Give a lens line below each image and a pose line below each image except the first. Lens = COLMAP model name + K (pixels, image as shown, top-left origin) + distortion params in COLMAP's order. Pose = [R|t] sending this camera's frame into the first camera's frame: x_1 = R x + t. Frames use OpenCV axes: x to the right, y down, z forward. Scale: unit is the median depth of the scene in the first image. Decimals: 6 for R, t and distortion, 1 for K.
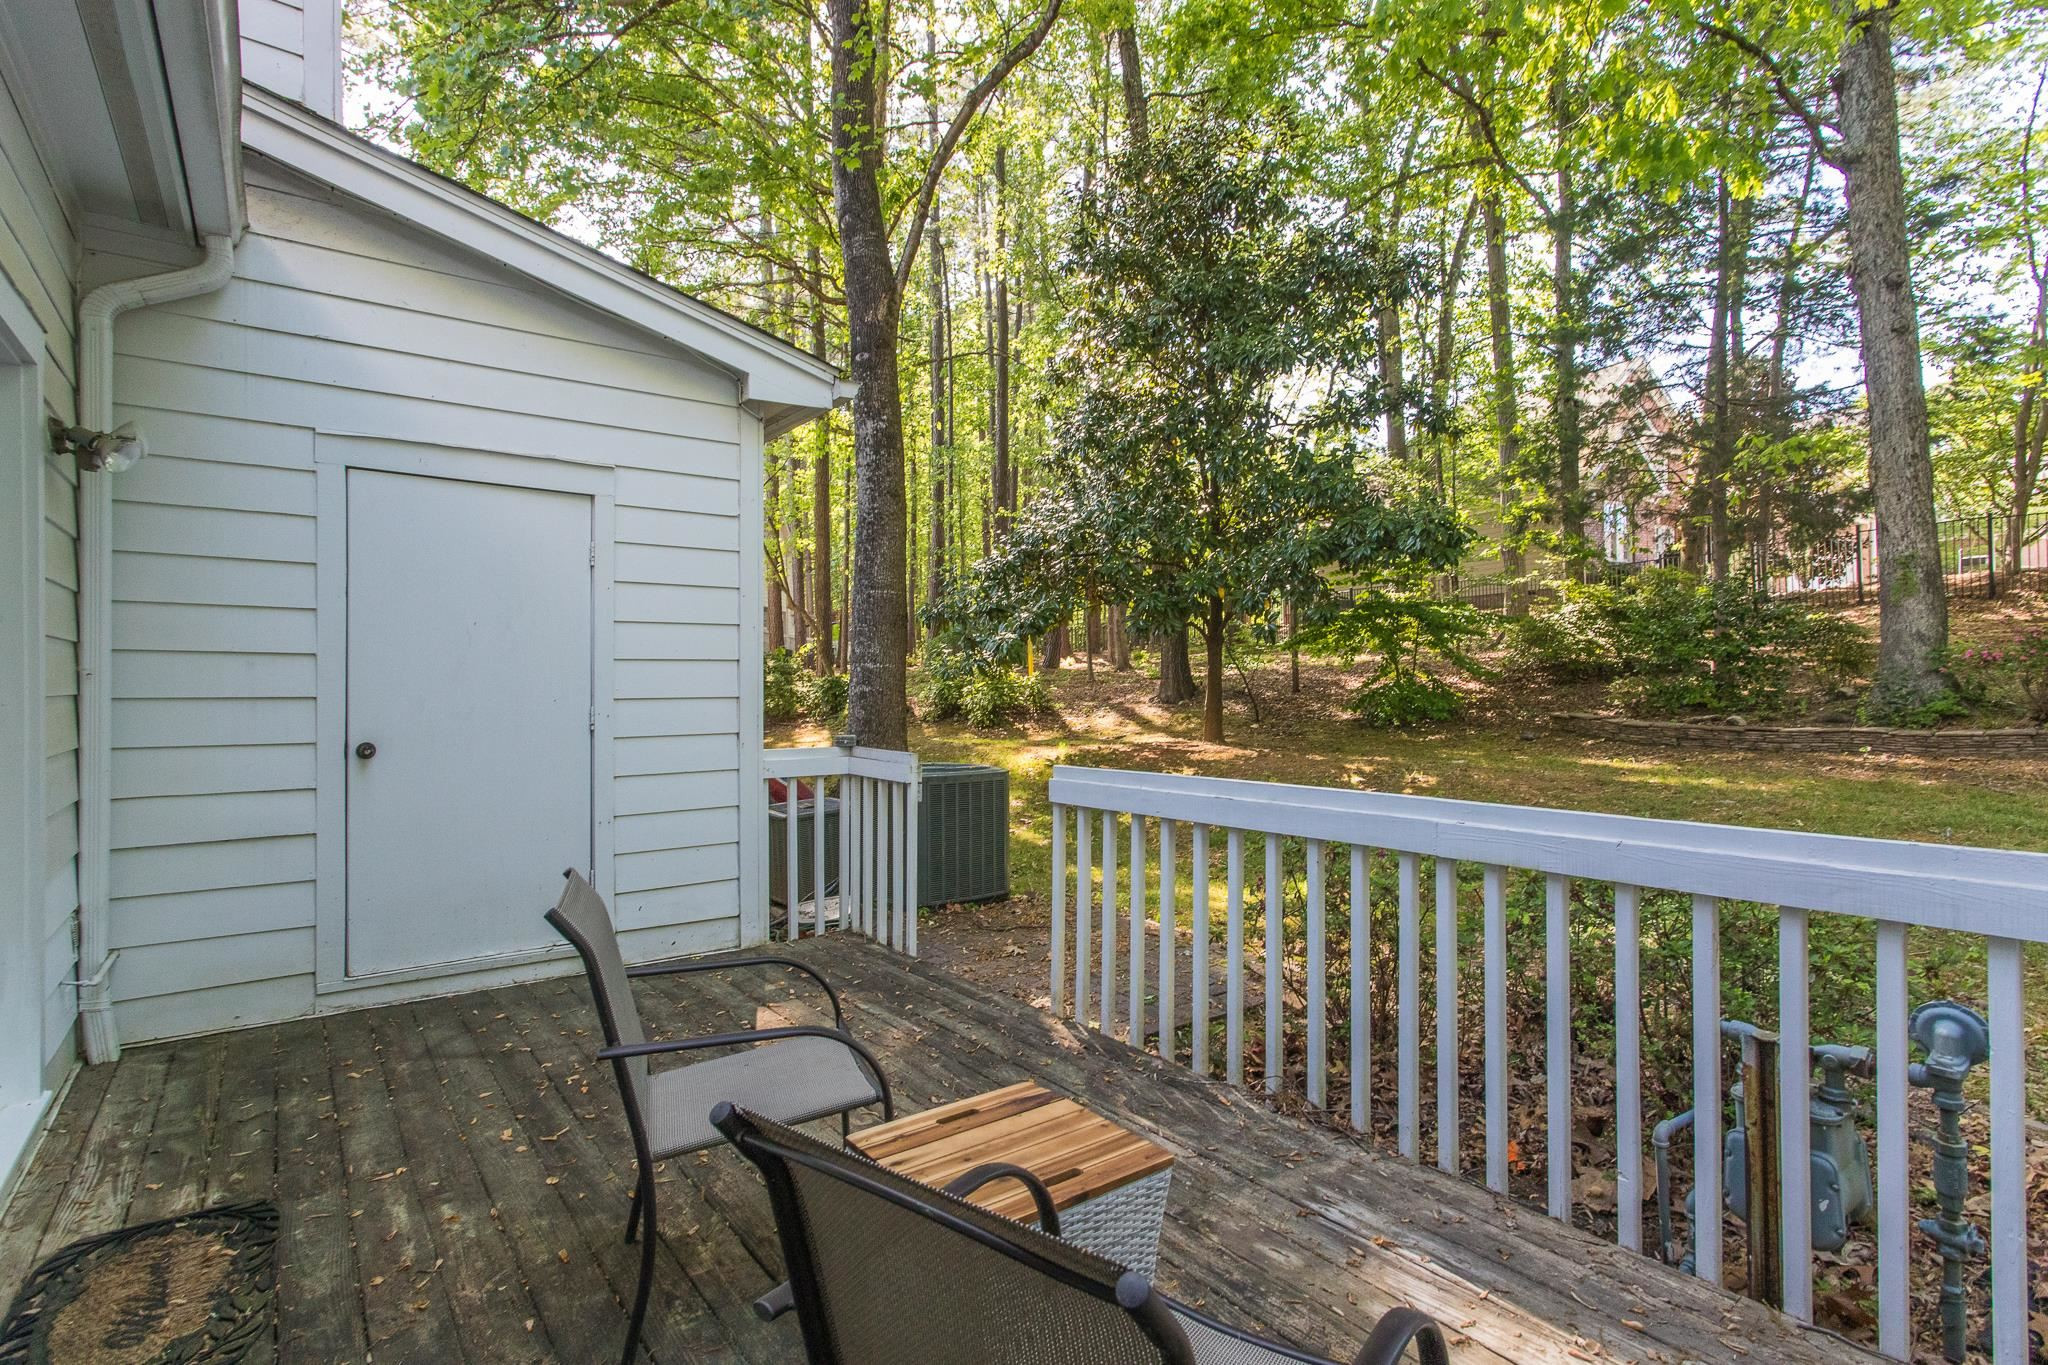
lens RADIAL K [[977.1, 0, 1024.0], [0, 977.1, 682.5], [0, 0, 1]] dist [-0.000855, 0.000180]
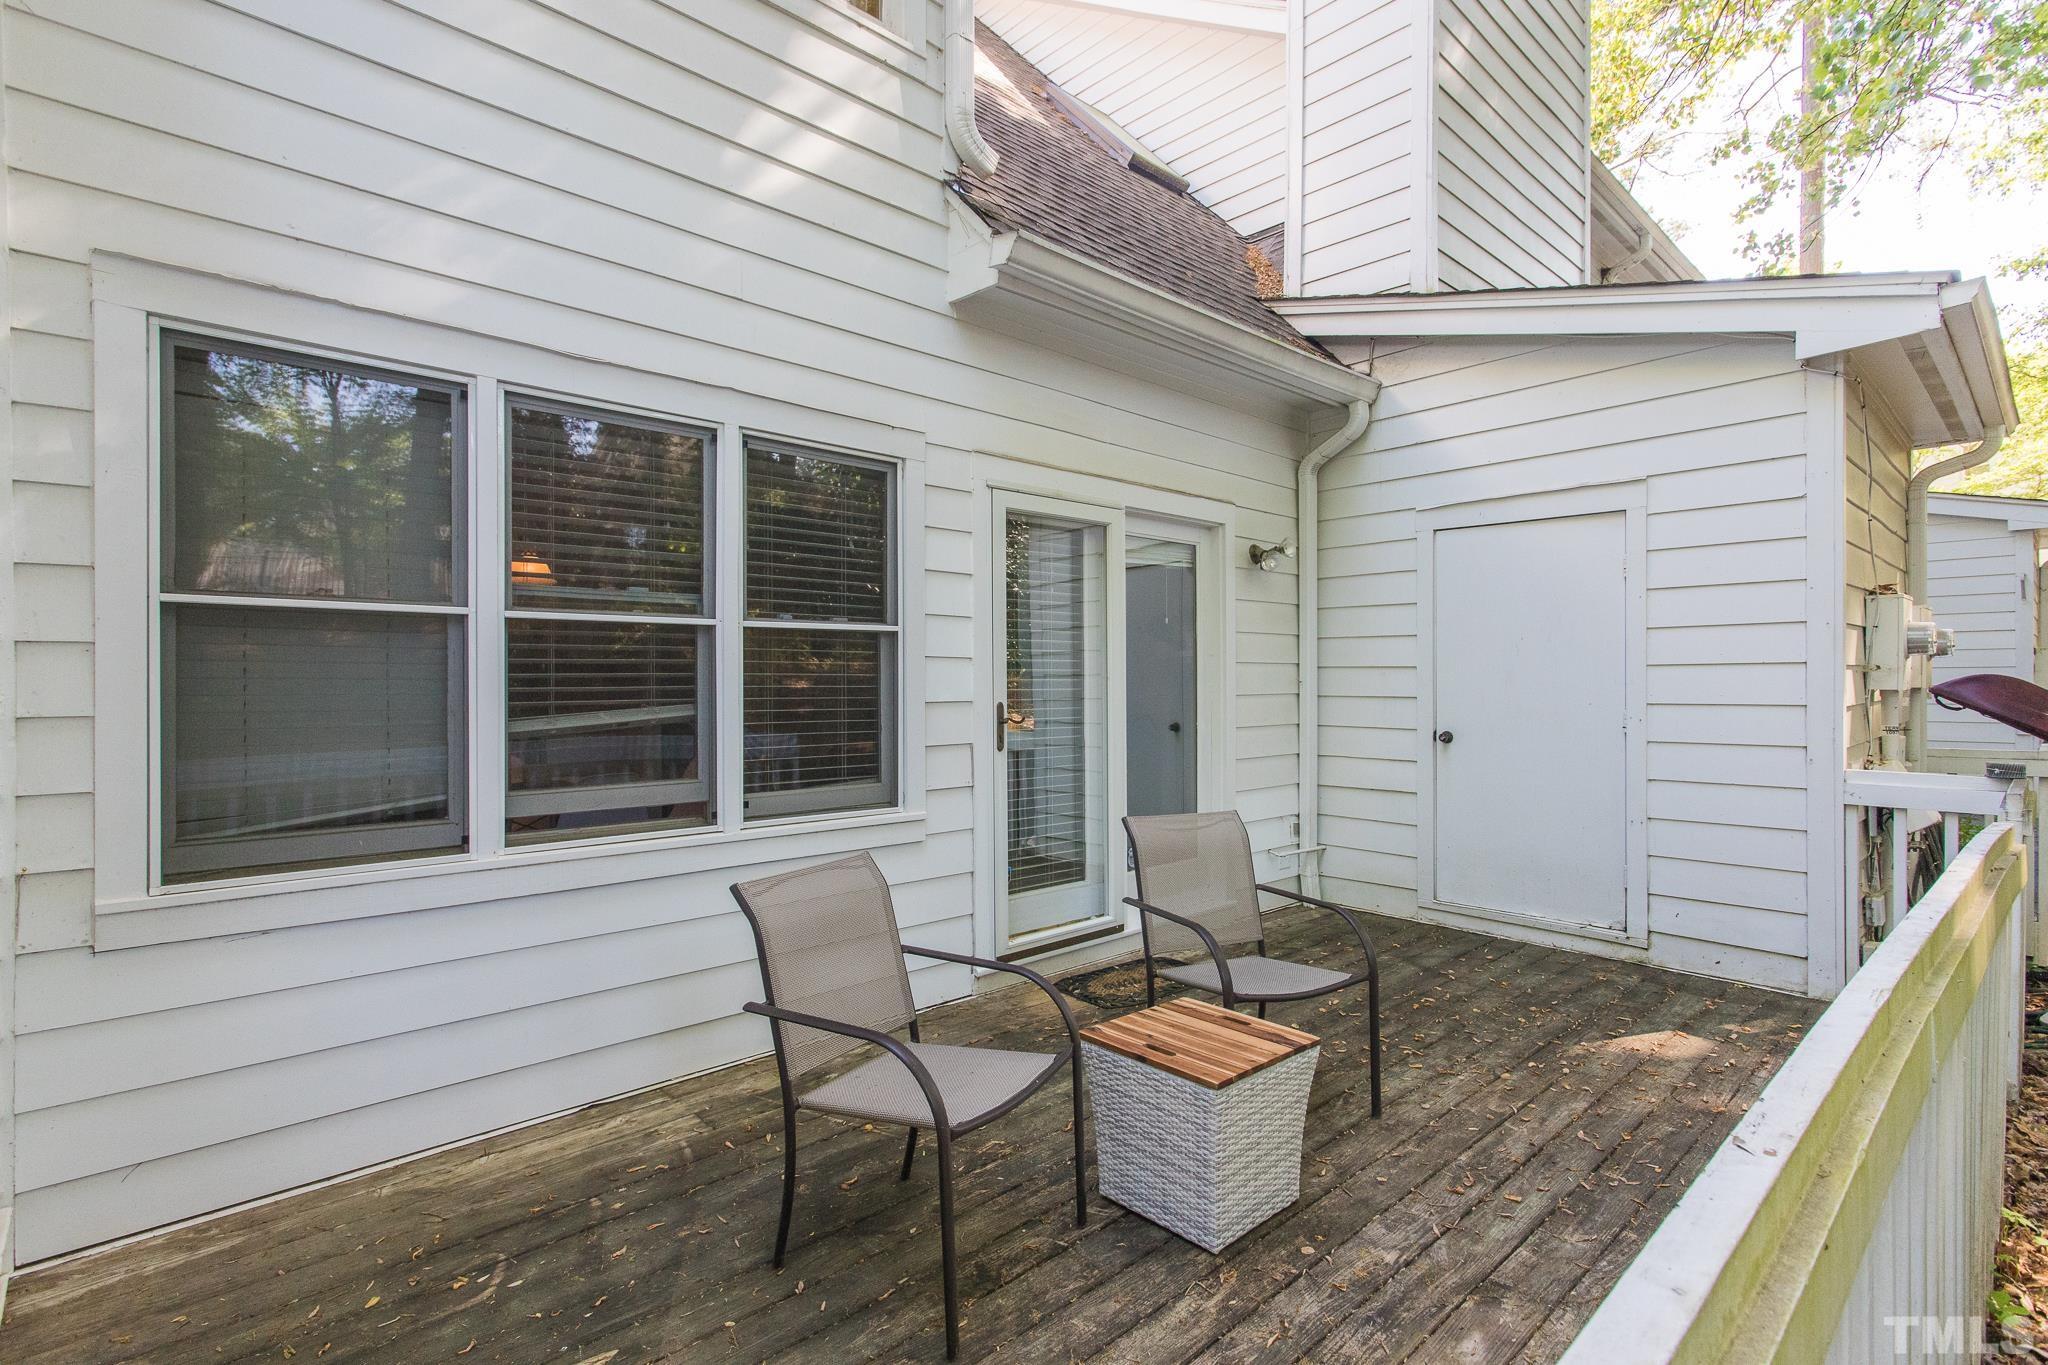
lens RADIAL K [[977.1, 0, 1024.0], [0, 977.1, 682.5], [0, 0, 1]] dist [-0.000855, 0.000180]
pose [[0.095036, 0.006313, -0.995454, 0.653698], [0.006092, 0.999957, 0.006923, -0.019876], [0.995455, -0.006722, 0.094993, 0.301761]]
